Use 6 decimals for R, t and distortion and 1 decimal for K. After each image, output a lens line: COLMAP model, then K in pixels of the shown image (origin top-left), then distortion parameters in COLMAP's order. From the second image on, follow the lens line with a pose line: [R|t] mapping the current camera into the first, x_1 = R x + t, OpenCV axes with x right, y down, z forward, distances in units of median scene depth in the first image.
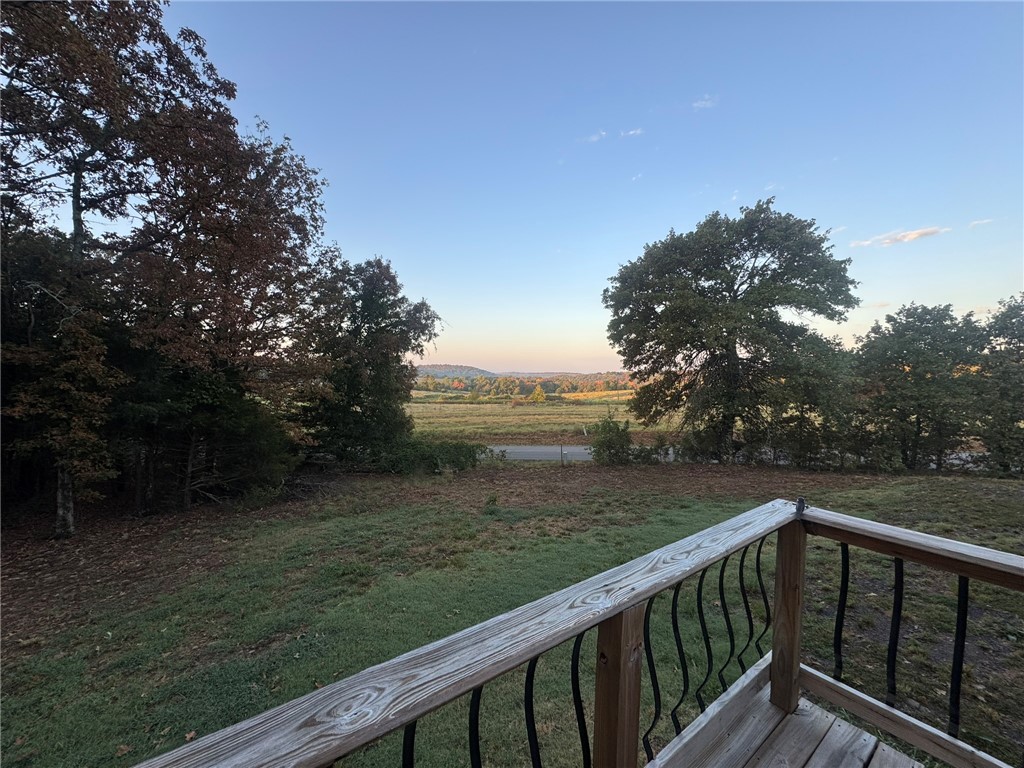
lens RADIAL K [[406.3, 0, 507.0], [0, 406.3, 389.4], [0, 0, 1]] dist [0.001203, -0.000052]
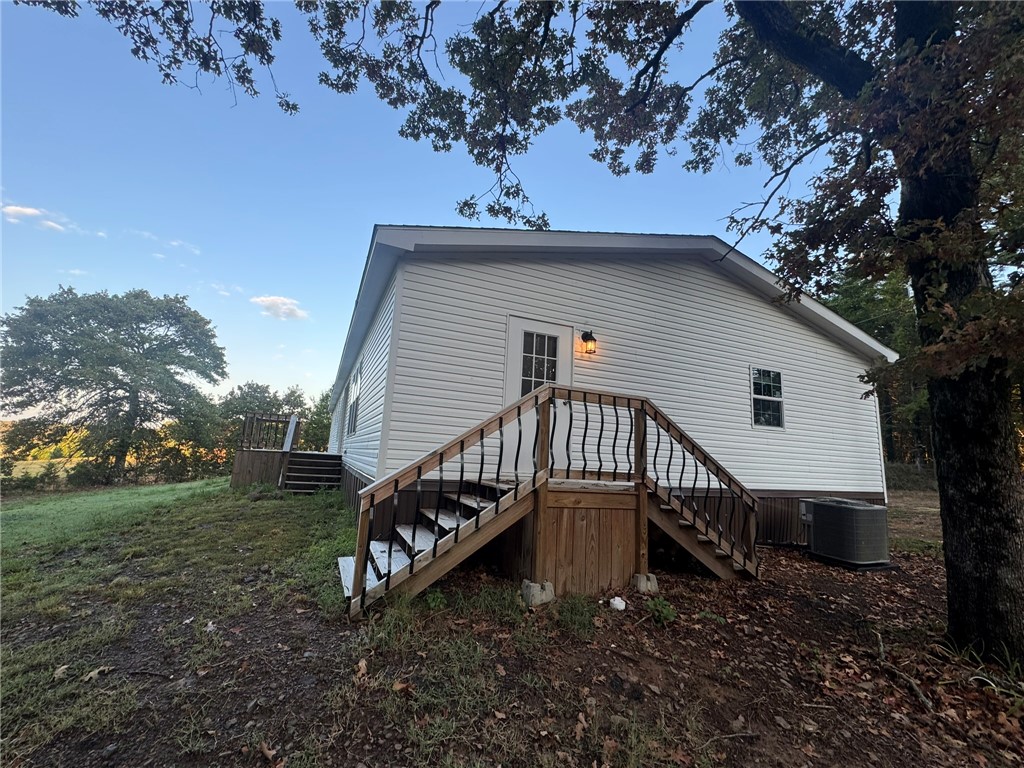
lens RADIAL K [[448.2, 0, 508.8], [0, 448.2, 383.8], [0, 0, 1]] dist [-0.003702, -0.000333]
pose [[0.233404, 0.154578, 0.960015, -0.541070], [-0.013875, 0.987713, -0.155665, 0.075498], [-0.972281, 0.023013, 0.232681, -0.472108]]
